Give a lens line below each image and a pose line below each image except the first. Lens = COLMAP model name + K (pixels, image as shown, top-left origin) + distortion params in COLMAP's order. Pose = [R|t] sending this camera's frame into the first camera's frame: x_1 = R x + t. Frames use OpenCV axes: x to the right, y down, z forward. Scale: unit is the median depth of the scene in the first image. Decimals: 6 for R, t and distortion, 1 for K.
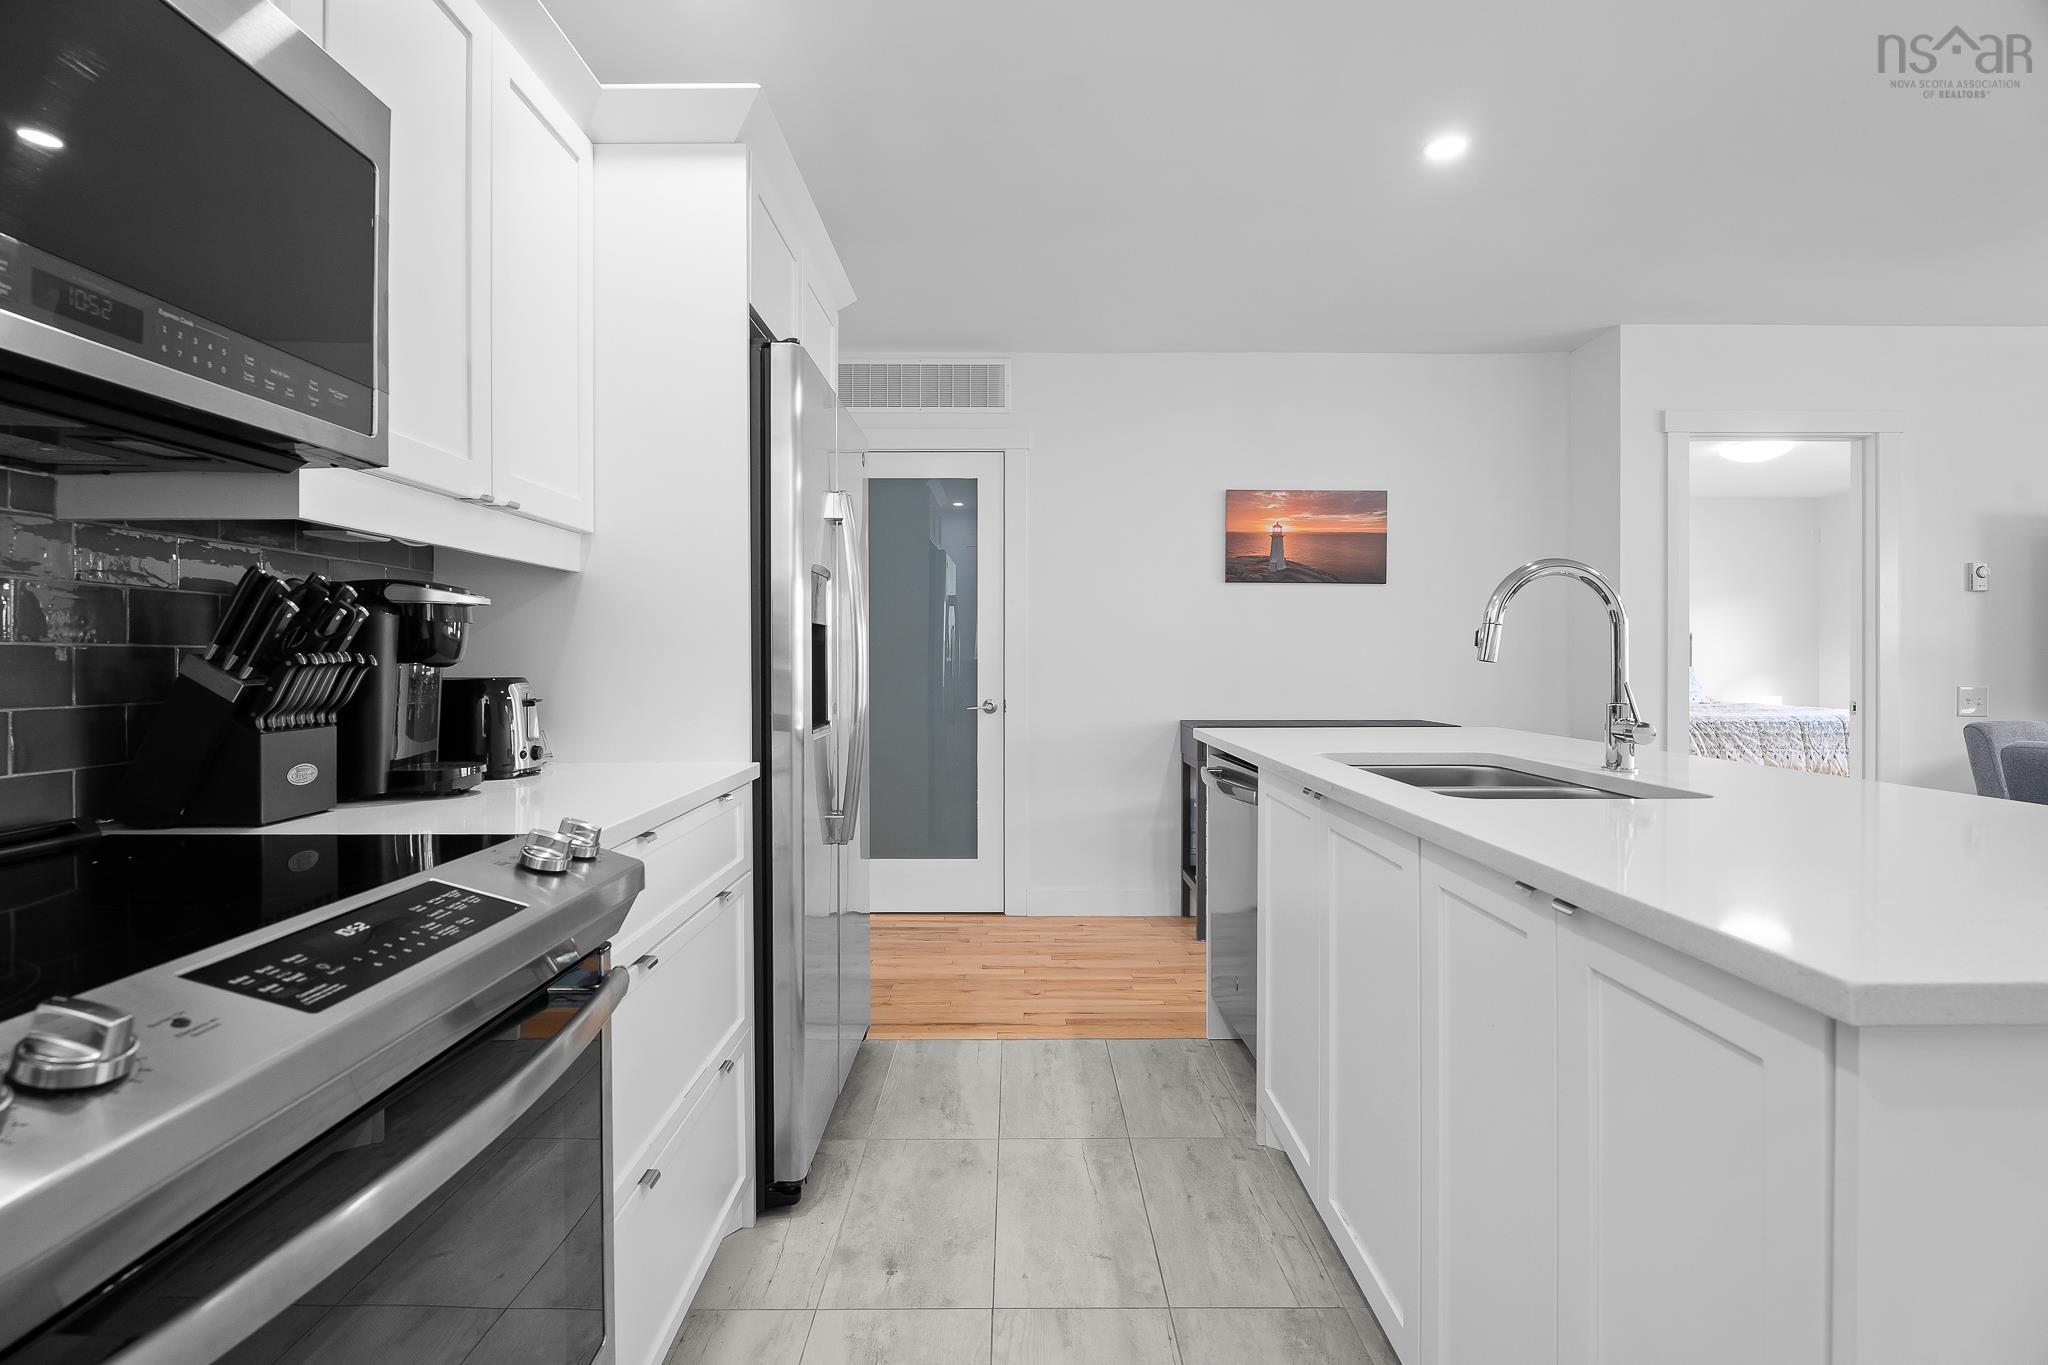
lens RADIAL K [[993.1, 0, 1020.5], [0, 993.1, 667.3], [0, 0, 1]] dist [-0.005128, -0.000376]
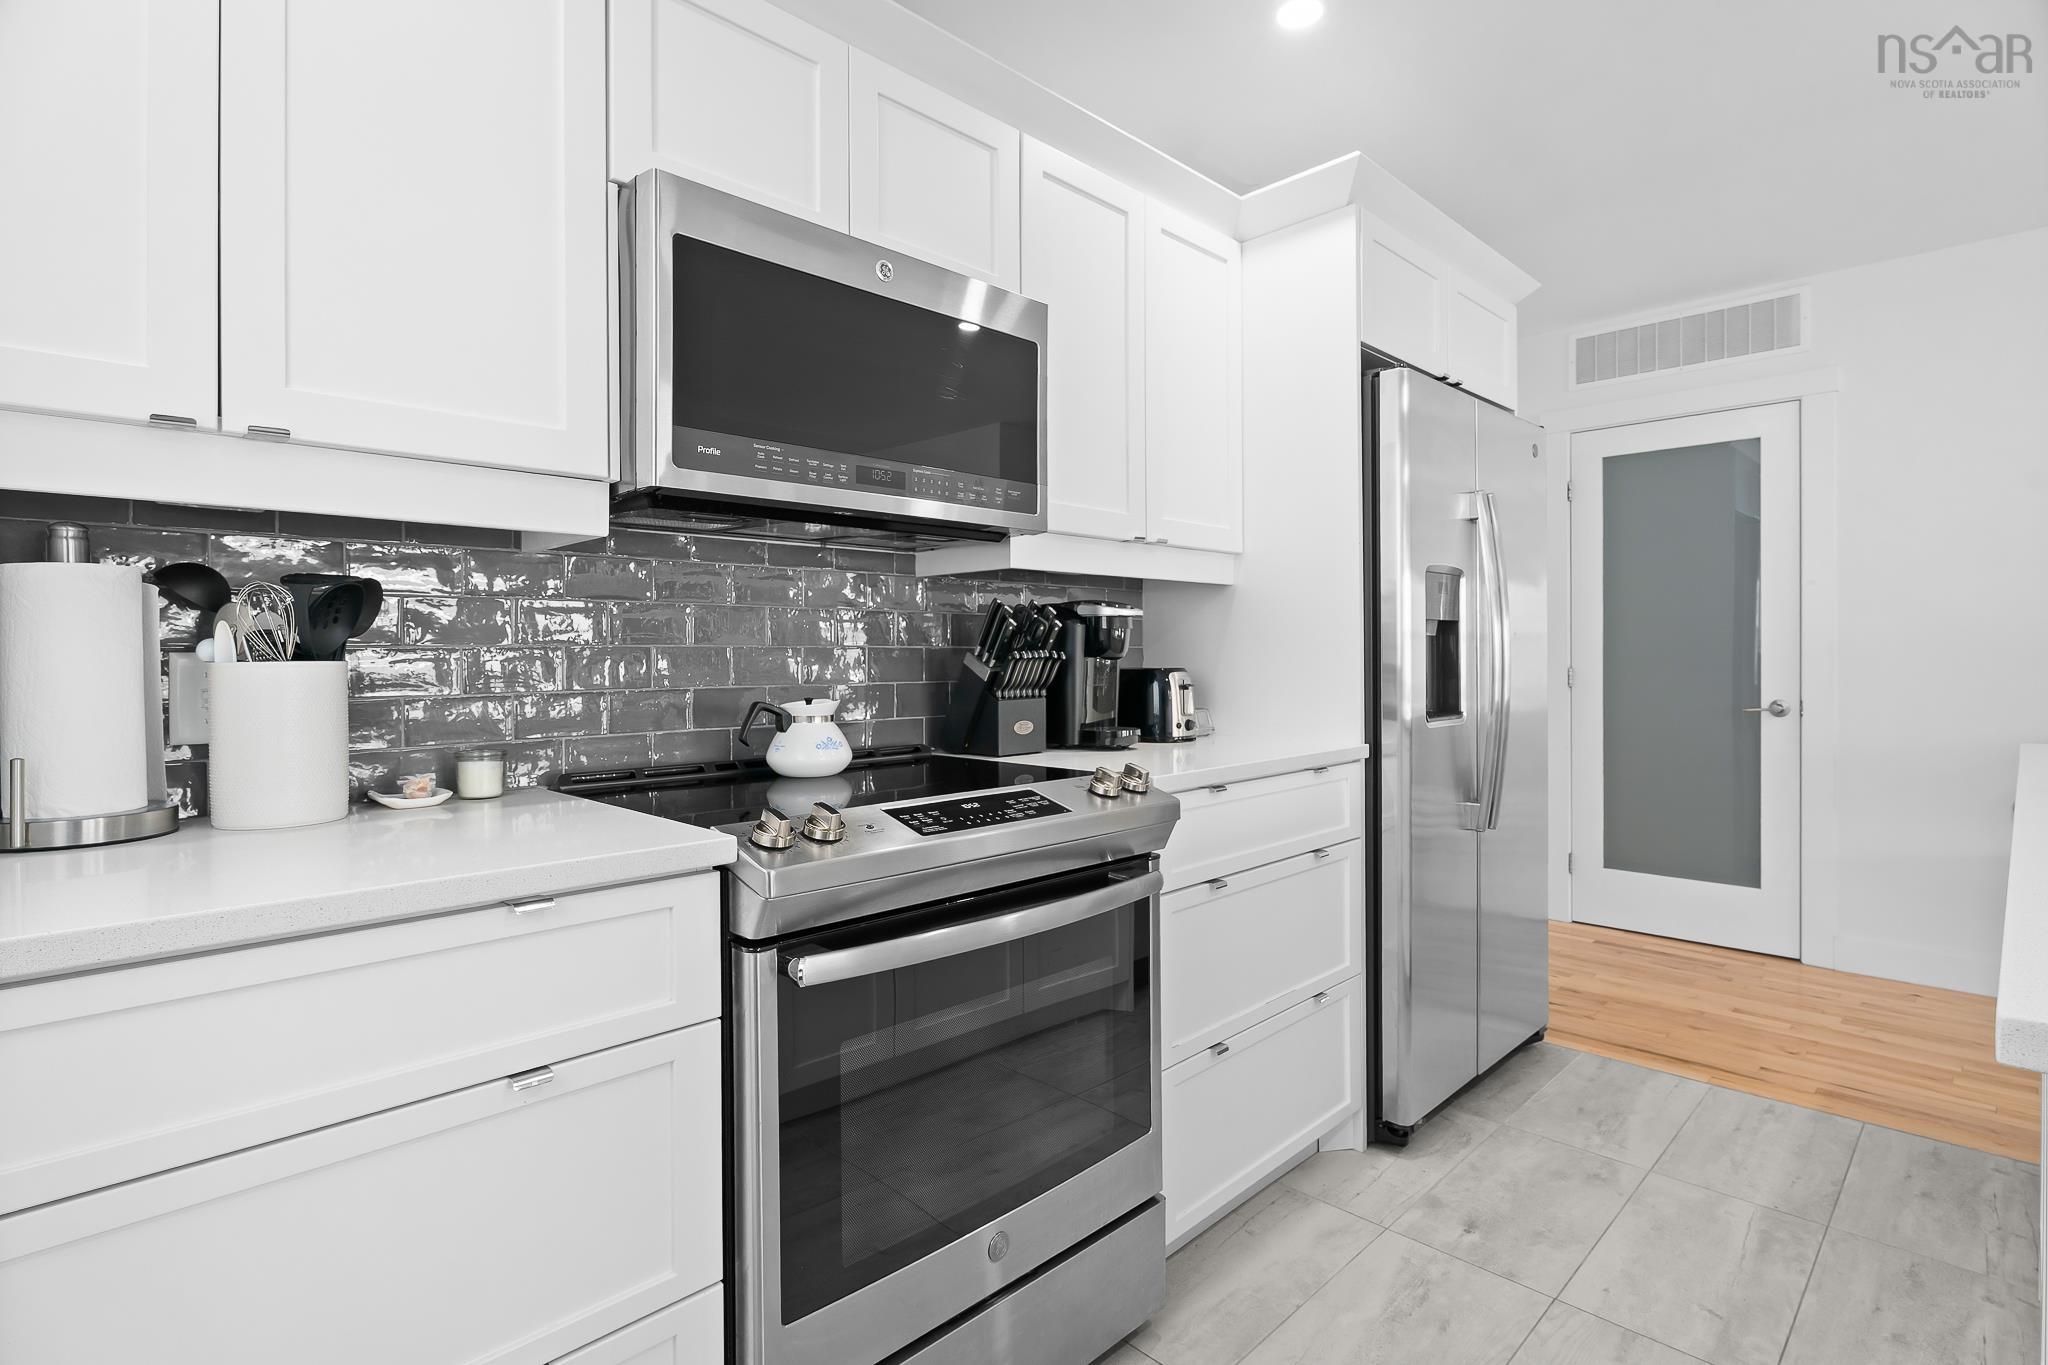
lens RADIAL K [[993.1, 0, 1020.5], [0, 993.1, 667.3], [0, 0, 1]] dist [-0.005128, -0.000376]
pose [[0.696708, 0.005053, -0.717337, 0.255589], [-0.001152, 0.999982, 0.005925, 0.001384], [0.717354, -0.003302, 0.696701, -0.070003]]
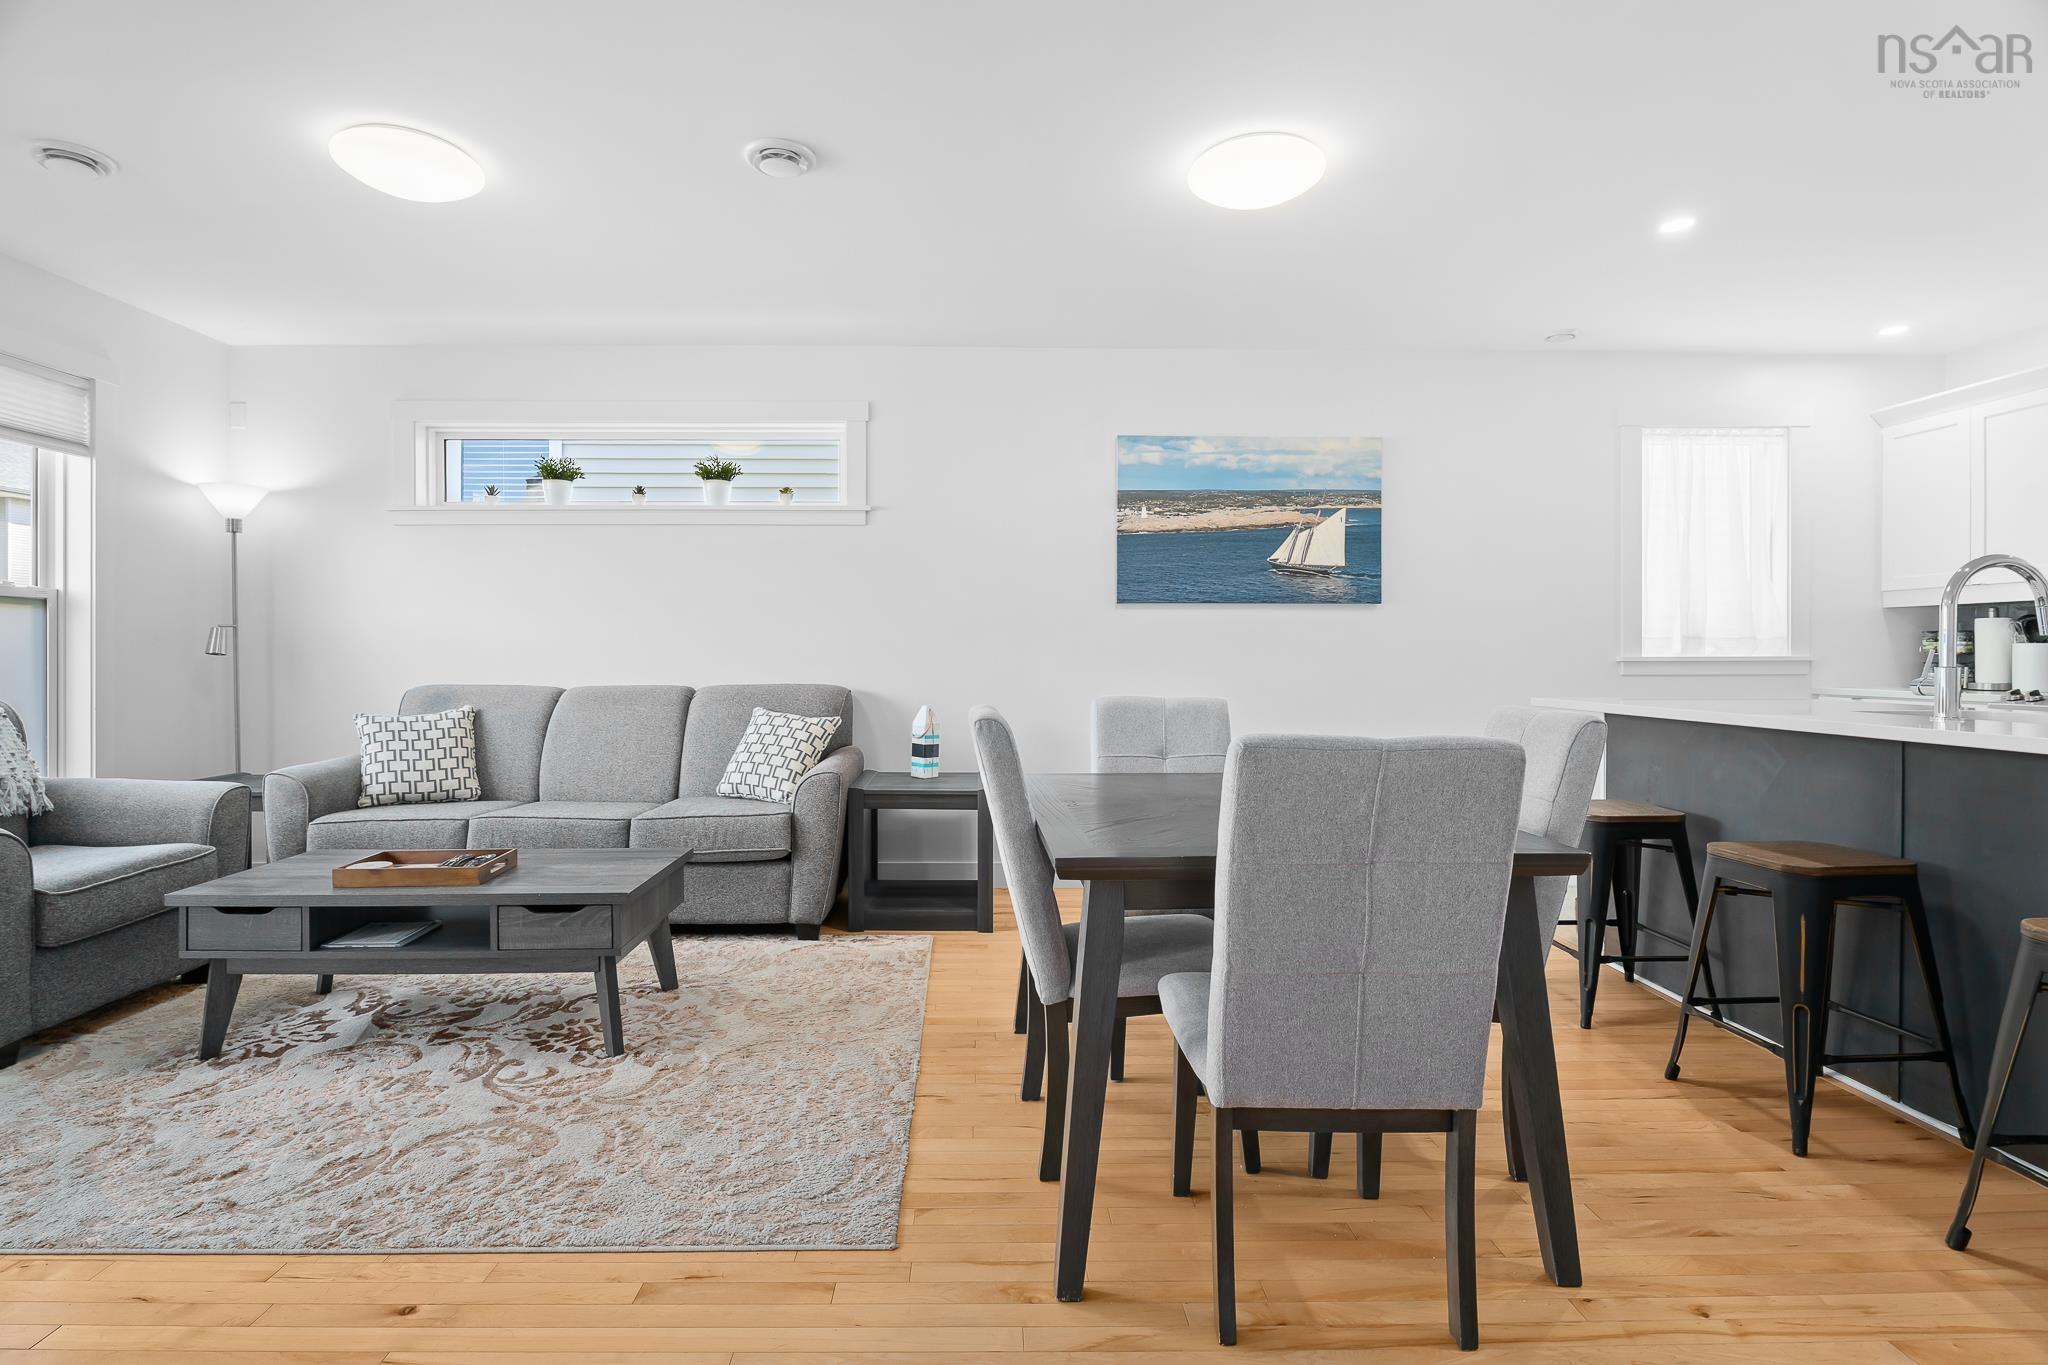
lens RADIAL K [[1000.4, 0, 1004.1], [0, 1000.4, 653.1], [0, 0, 1]] dist [-0.002117, -0.000811]
pose [[-0.999800, -0.000172, -0.019979, 1.636939], [-0.000331, 0.999968, 0.007940, 0.005118], [0.019977, 0.007945, -0.999769, 1.994856]]
